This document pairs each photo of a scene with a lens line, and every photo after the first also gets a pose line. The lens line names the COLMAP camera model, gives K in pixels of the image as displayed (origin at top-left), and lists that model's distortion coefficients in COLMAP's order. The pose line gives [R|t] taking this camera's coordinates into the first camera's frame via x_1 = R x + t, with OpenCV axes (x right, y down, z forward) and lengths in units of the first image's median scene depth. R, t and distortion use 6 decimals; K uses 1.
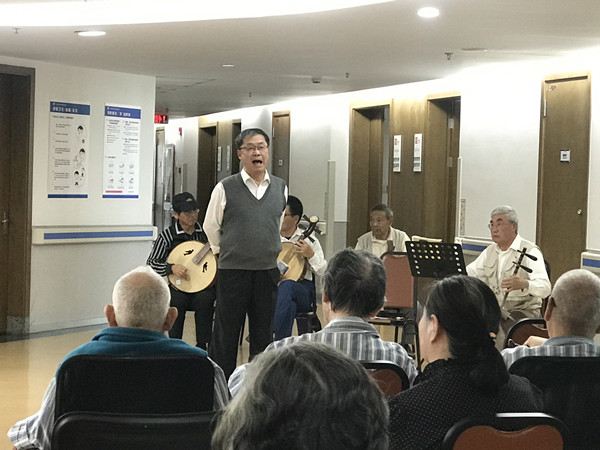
lens RADIAL K [[1451.7, 0, 300.0], [0, 1451.7, 225.0], [0, 0, 1]] dist [0.057642, 0.305238]
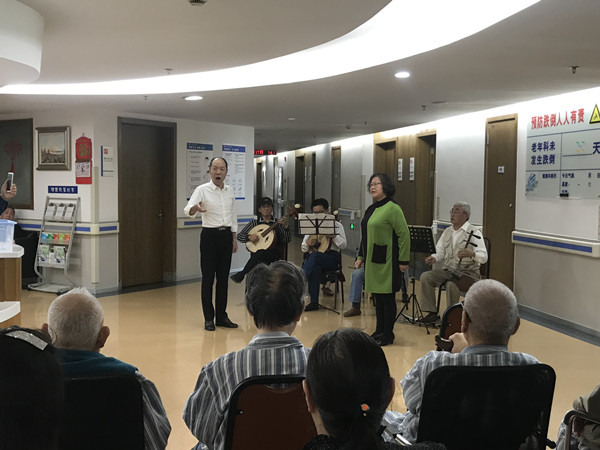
lens RADIAL K [[766.7, 0, 300.0], [0, 766.7, 225.0], [0, 0, 1]] dist [0.141301, -0.022244]
pose [[0.996606, -0.013130, -0.081266, 0.029007], [0.014950, 0.999650, 0.021821, -0.007905], [0.080951, -0.022962, 0.996454, 0.127553]]
